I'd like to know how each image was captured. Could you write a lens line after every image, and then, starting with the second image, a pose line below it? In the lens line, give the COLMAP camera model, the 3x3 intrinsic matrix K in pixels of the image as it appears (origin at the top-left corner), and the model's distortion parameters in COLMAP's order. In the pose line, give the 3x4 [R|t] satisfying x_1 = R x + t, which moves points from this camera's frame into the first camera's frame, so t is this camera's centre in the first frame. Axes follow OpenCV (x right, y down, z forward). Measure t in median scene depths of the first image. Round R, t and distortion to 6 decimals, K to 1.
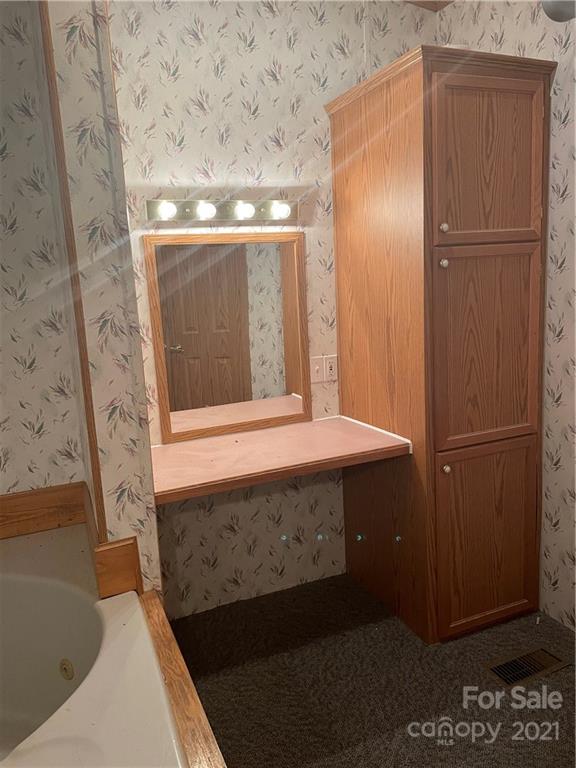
lens RADIAL K [[573.2, 0, 264.6], [0, 573.2, 380.0], [0, 0, 1]] dist [0.088389, -0.118289]
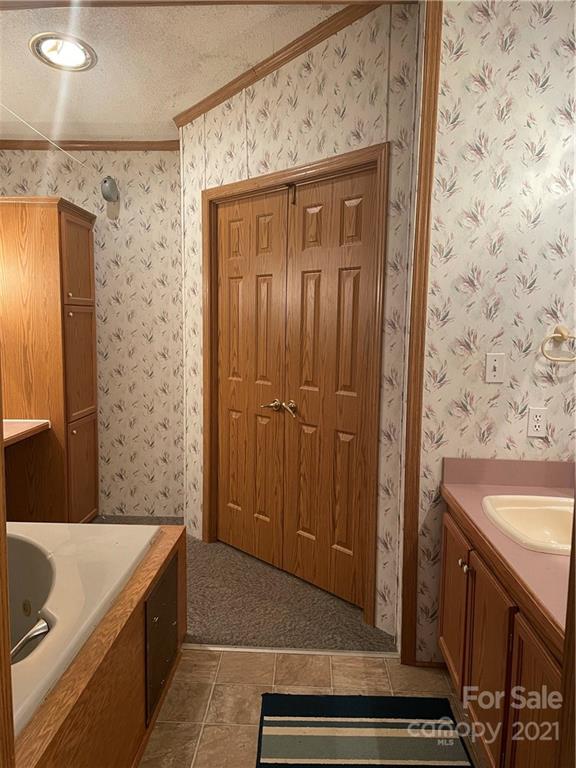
lens RADIAL K [[573.2, 0, 264.6], [0, 573.2, 380.0], [0, 0, 1]] dist [0.088389, -0.118289]
pose [[0.440187, -0.036012, 0.897184, -0.941610], [0.119677, 0.992633, -0.018874, 0.096236], [-0.889895, 0.115681, 0.441254, -0.276192]]
